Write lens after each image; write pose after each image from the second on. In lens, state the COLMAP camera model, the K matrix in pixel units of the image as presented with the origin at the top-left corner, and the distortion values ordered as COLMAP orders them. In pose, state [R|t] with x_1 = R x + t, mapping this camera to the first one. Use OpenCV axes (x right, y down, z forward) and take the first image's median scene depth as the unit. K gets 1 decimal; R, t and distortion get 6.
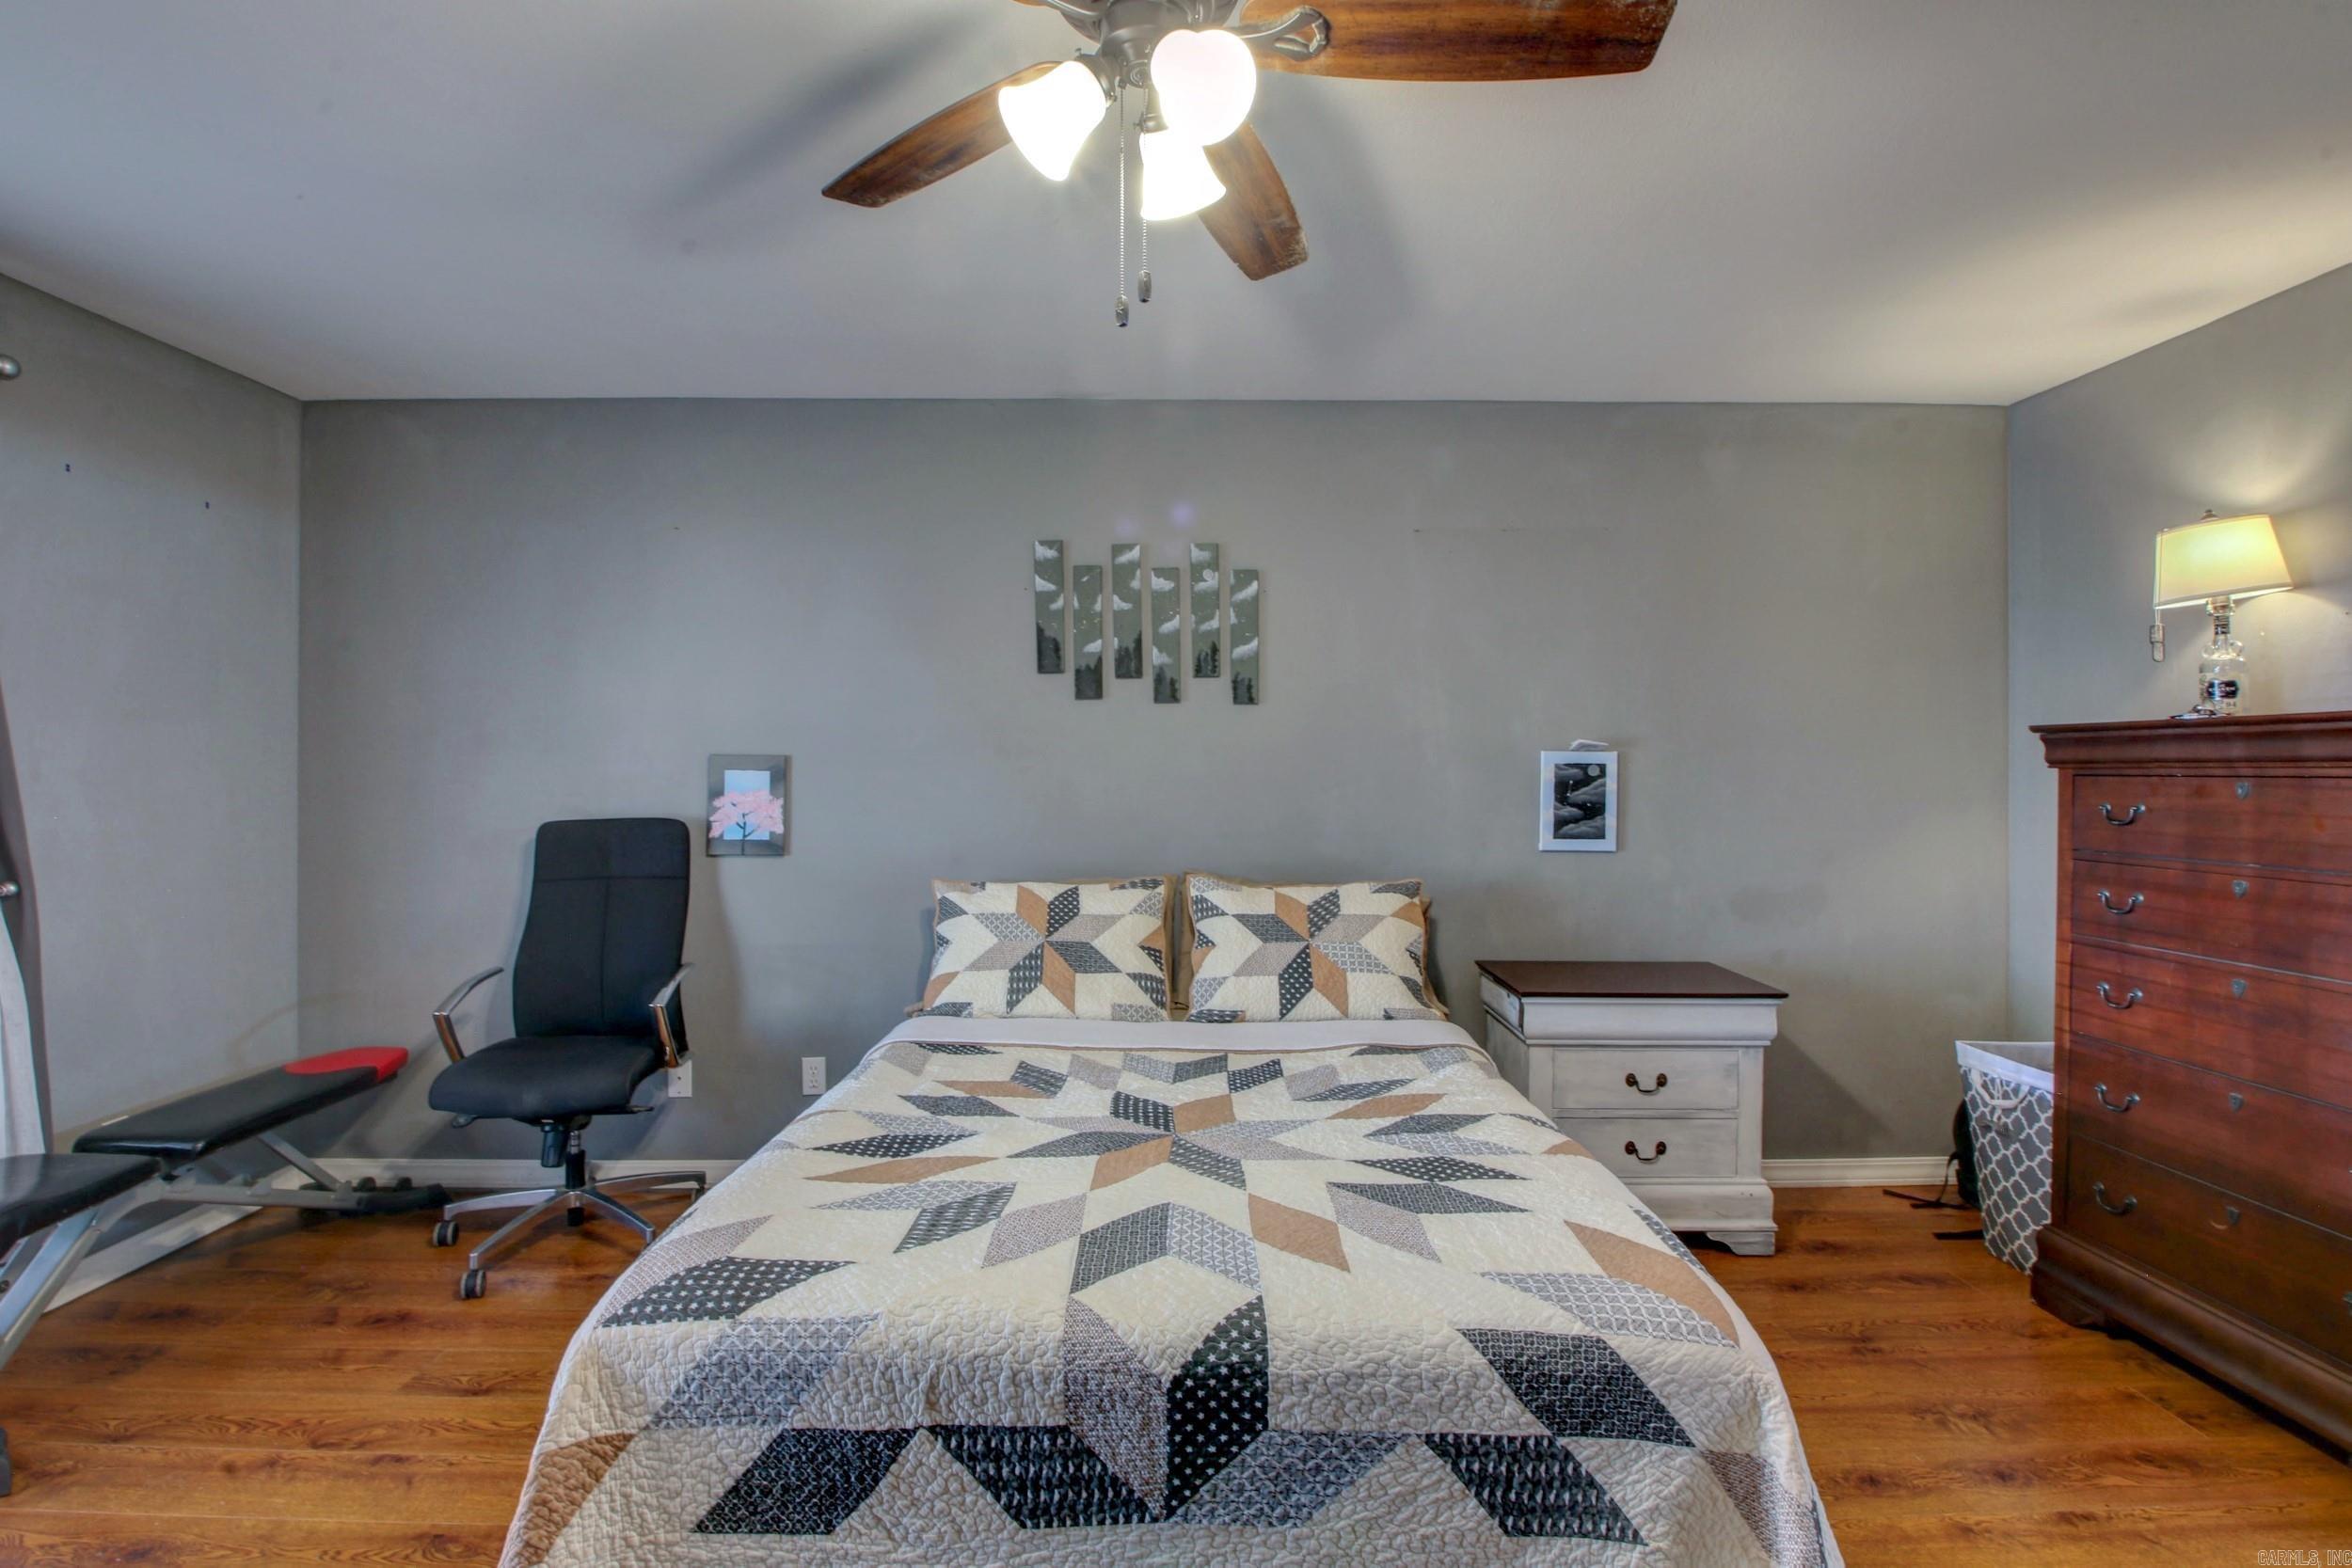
lens RADIAL K [[1096.5, 0, 1180.0], [0, 1096.5, 766.6], [0, 0, 1]] dist [0.012712, -0.024693]
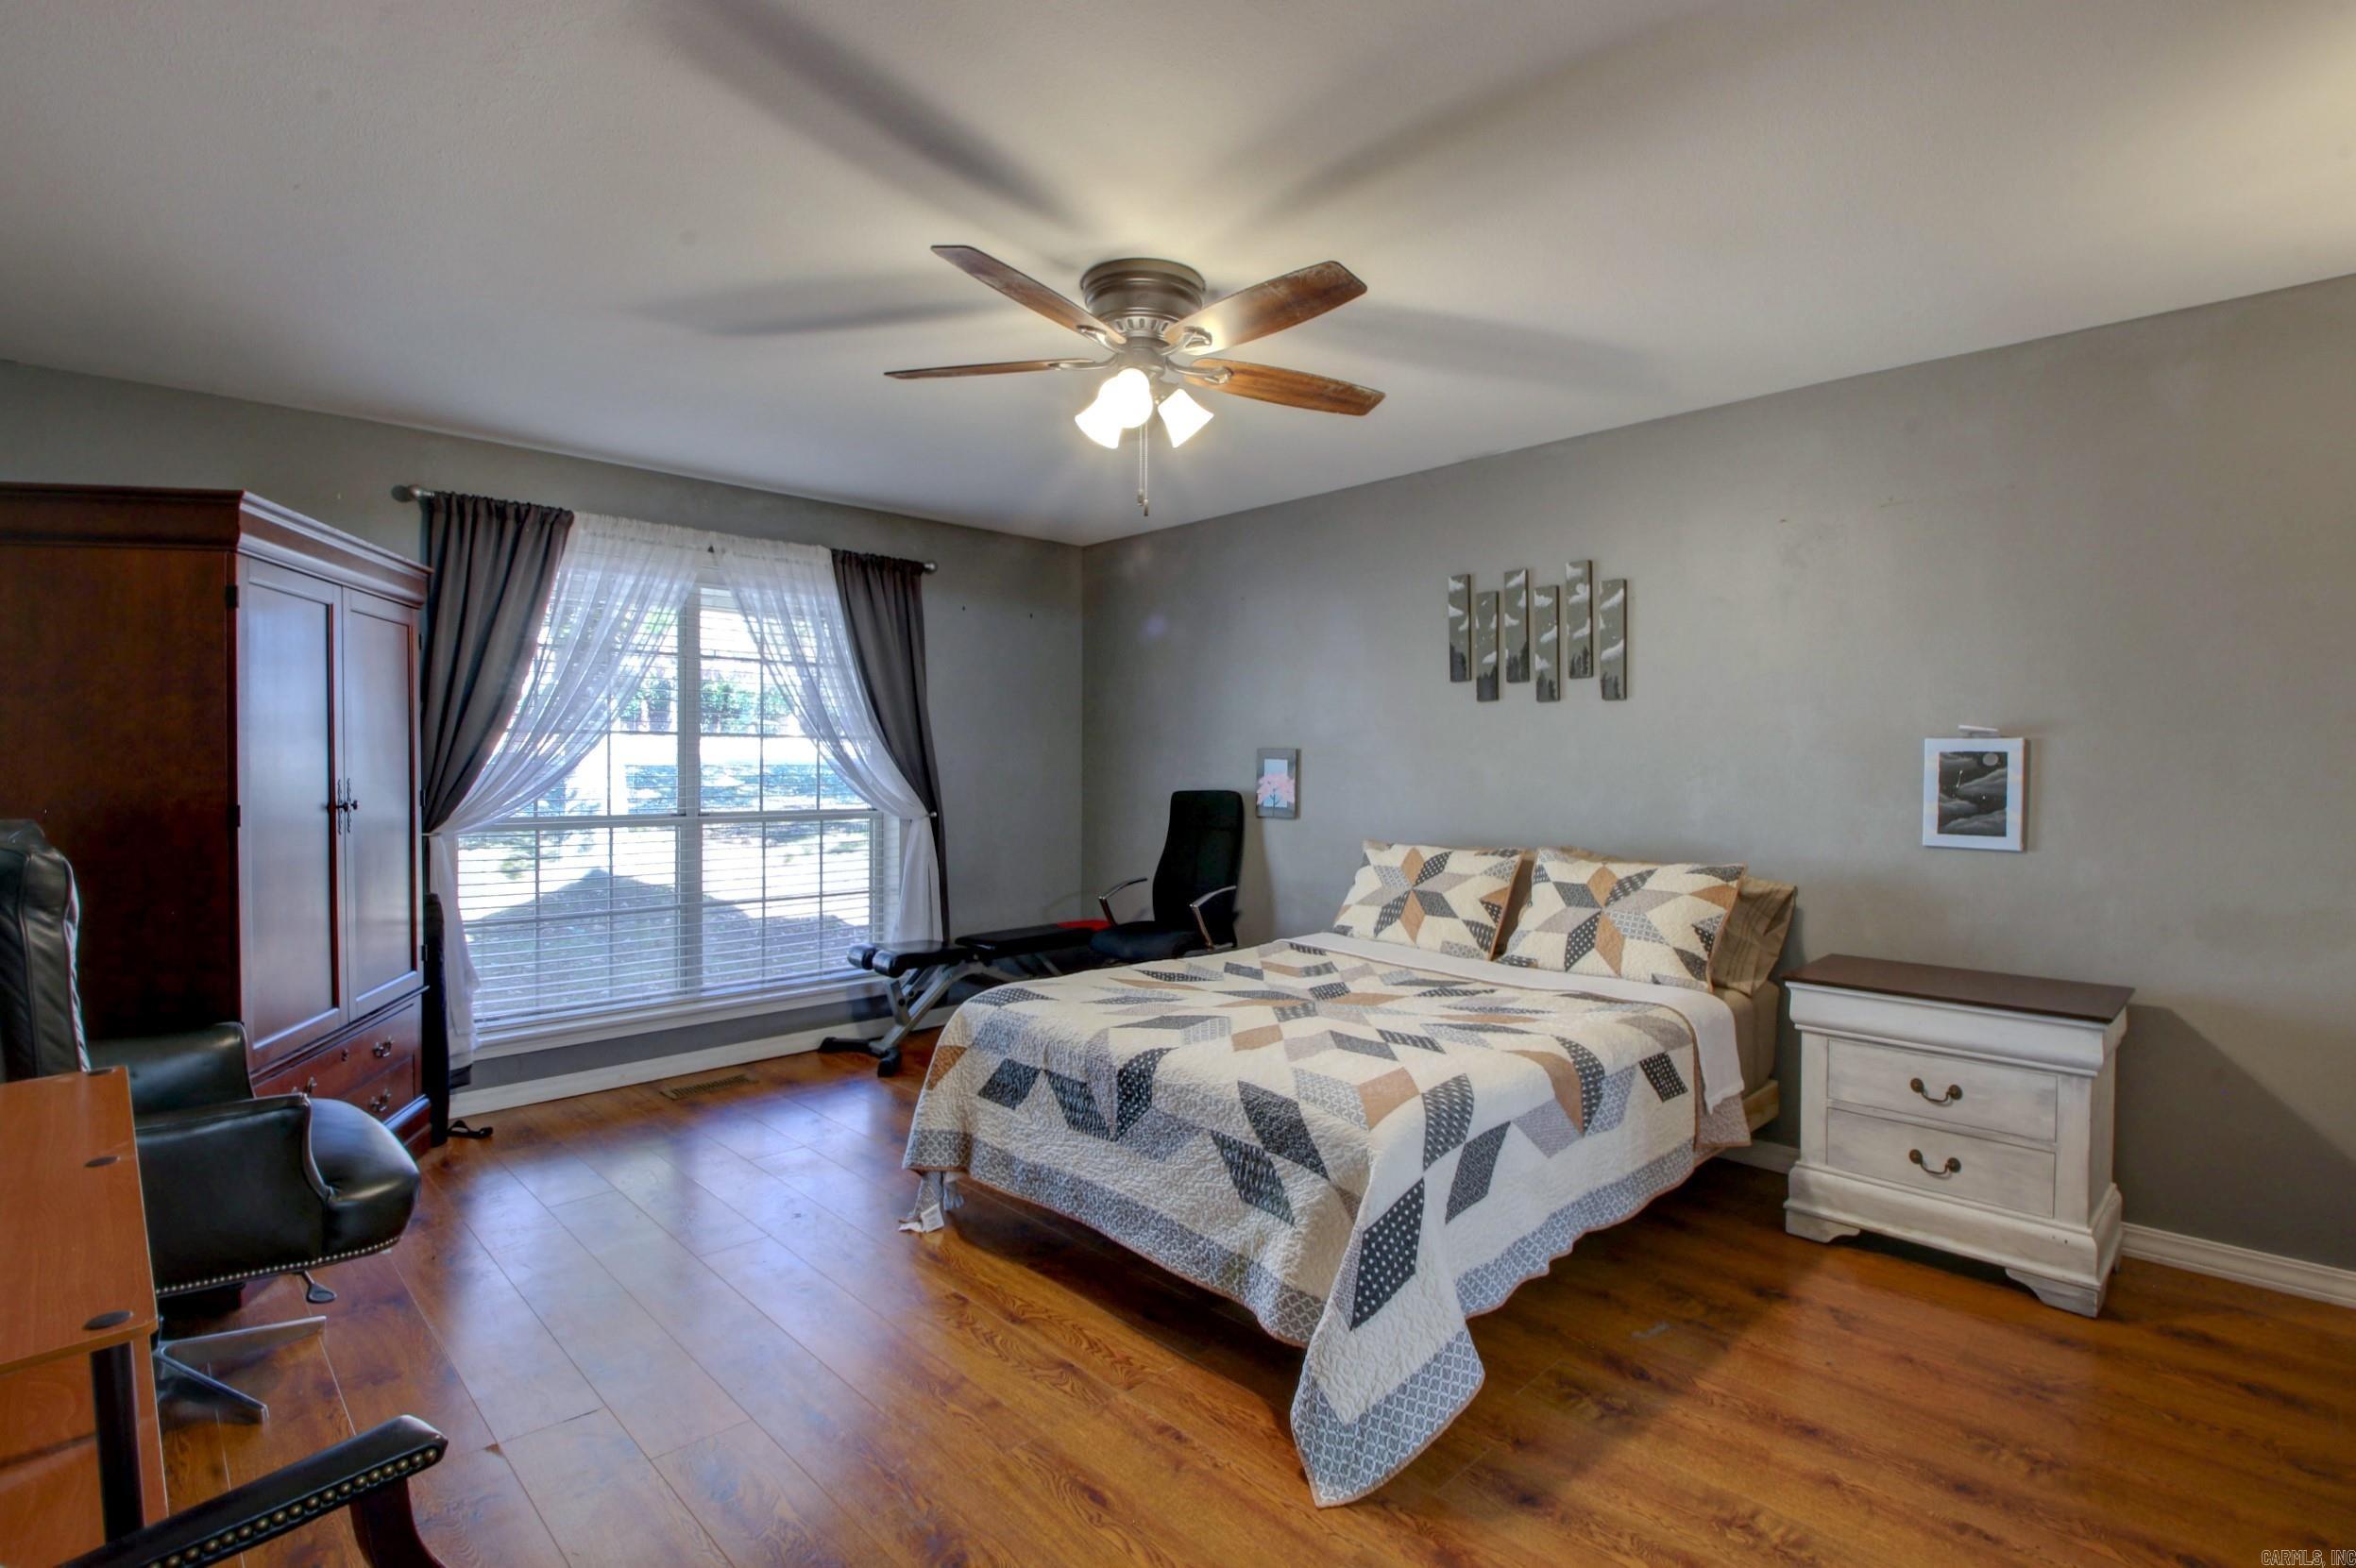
lens RADIAL K [[1098.3, 0, 1174.8], [0, 1098.3, 779.0], [0, 0, 1]] dist [0.012712, -0.024693]
pose [[0.687390, 0.012762, -0.726177, 0.657461], [-0.001342, 0.999866, 0.016301, 0.006530], [0.726288, -0.010230, 0.687315, -0.113226]]
